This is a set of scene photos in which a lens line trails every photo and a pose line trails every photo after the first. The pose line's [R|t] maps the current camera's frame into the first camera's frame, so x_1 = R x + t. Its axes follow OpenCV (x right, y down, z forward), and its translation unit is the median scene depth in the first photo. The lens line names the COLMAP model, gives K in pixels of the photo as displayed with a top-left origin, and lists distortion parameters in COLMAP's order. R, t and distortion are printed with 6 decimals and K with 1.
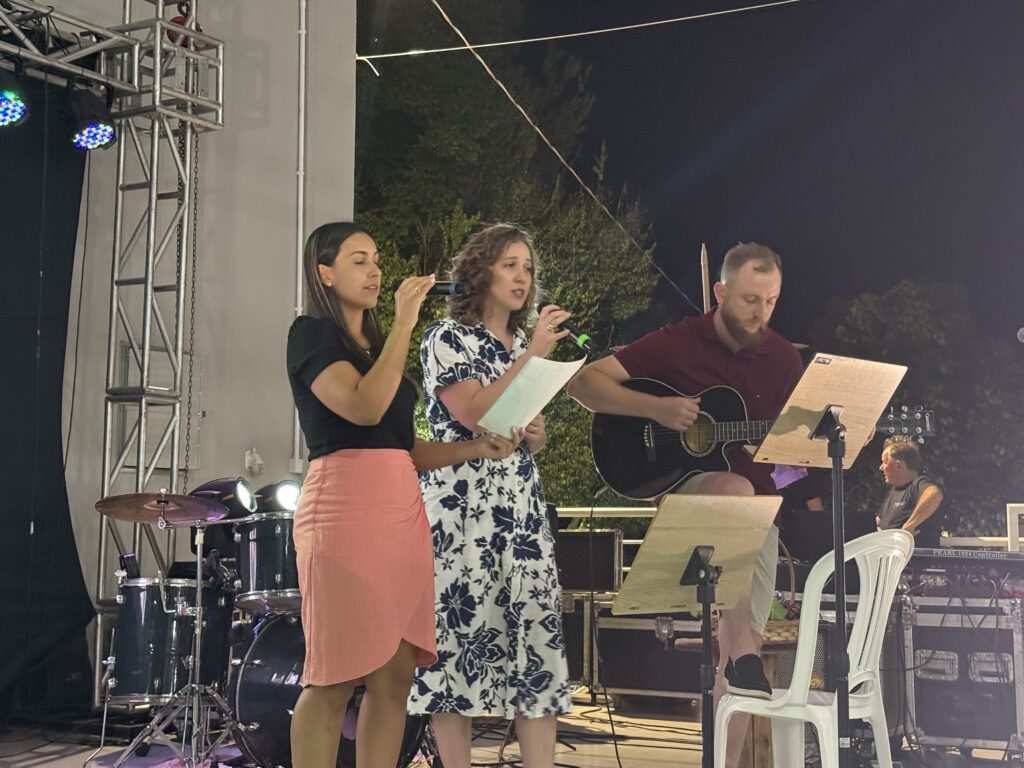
lens RADIAL K [[1551.2, 0, 512.0], [0, 1551.2, 384.0], [0, 0, 1]] dist [0.206906, 0.001239]
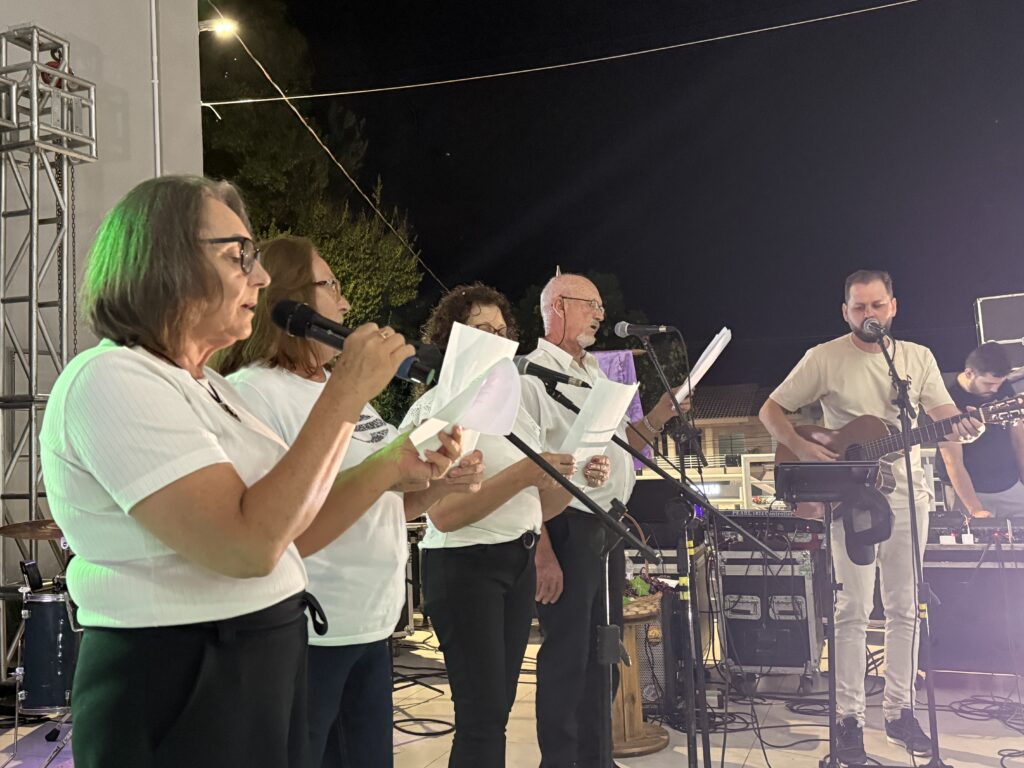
lens RADIAL K [[1089.1, 0, 512.0], [0, 1089.1, 384.0], [0, 0, 1]] dist [0.188849, -0.313017]
pose [[0.982239, -0.034421, 0.184450, -0.044893], [0.028238, 0.998951, 0.036043, -0.023352], [-0.185497, -0.030195, 0.982181, 0.154625]]
